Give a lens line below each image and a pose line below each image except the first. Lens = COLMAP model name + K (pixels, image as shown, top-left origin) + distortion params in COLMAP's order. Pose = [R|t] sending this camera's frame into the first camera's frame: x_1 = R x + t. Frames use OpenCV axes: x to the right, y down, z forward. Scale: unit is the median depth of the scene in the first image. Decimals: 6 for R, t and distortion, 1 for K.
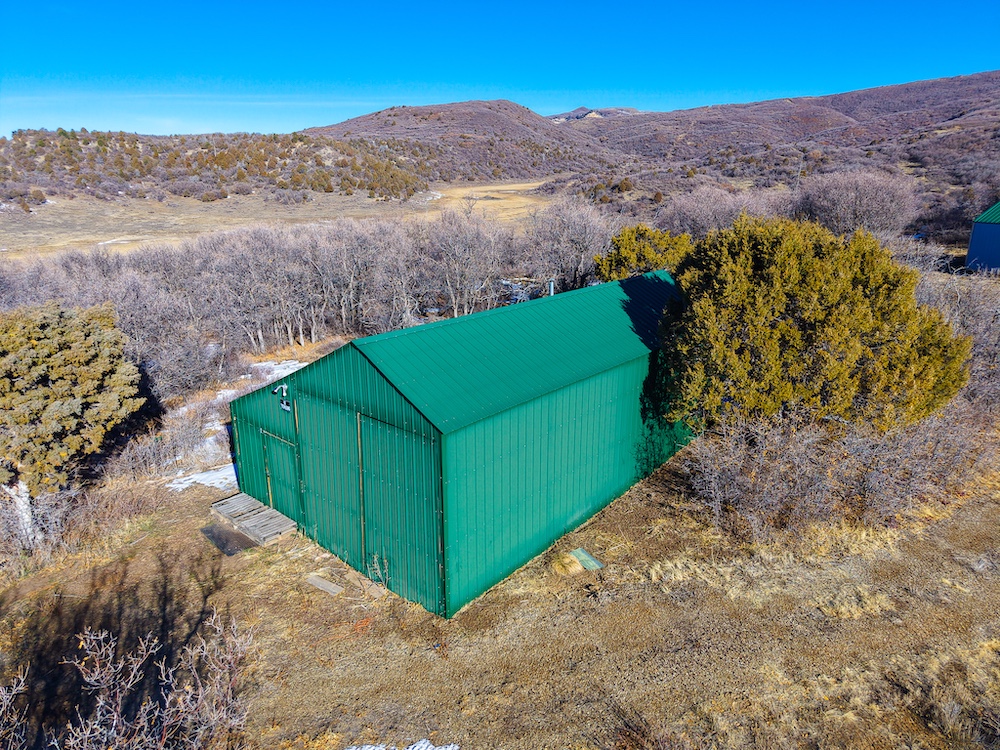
lens RADIAL K [[667.2, 0, 492.4], [0, 667.2, 370.3], [0, 0, 1]] dist [0.043753, -0.047127]
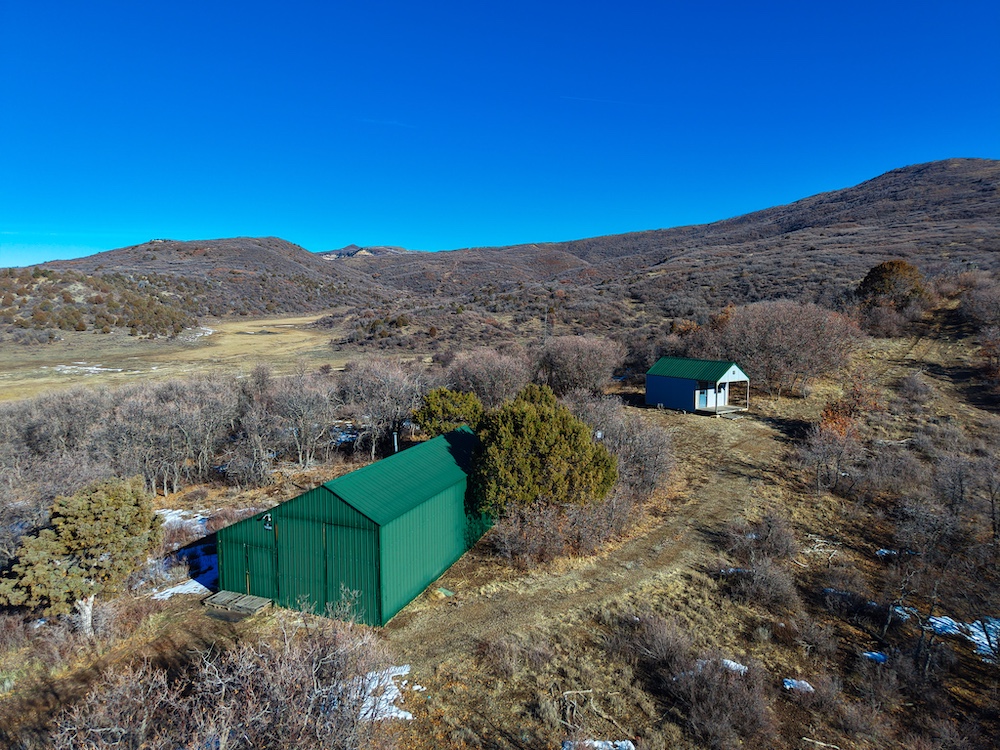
lens RADIAL K [[667.2, 0, 492.4], [0, 667.2, 370.3], [0, 0, 1]] dist [0.043753, -0.047127]
pose [[0.946986, -0.036053, 0.319246, -0.265181], [0.095625, 0.980277, -0.172953, 0.012310], [-0.306714, 0.194312, 0.931756, -0.763002]]
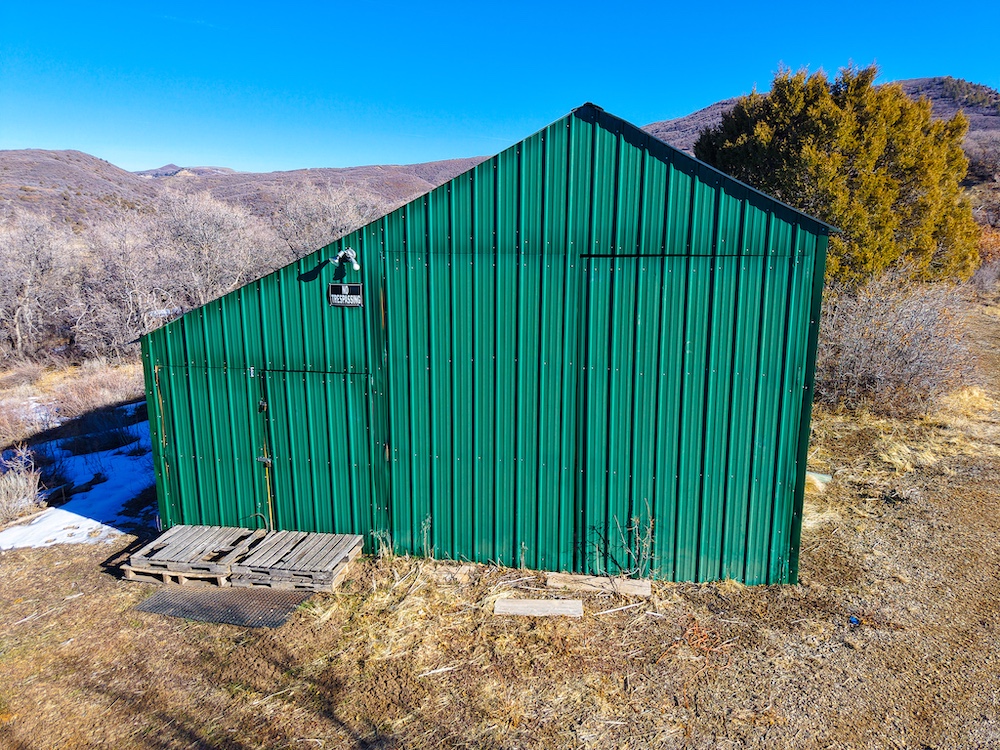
lens RADIAL K [[665.9, 0, 500.0], [0, 665.9, 375.0], [0, 0, 1]] dist [-0.000043, 0.001707]
pose [[0.844286, -0.113856, 0.523658, -0.425357], [0.153085, 0.987693, -0.032067, 0.128770], [-0.513562, 0.107237, 0.851325, 0.461973]]
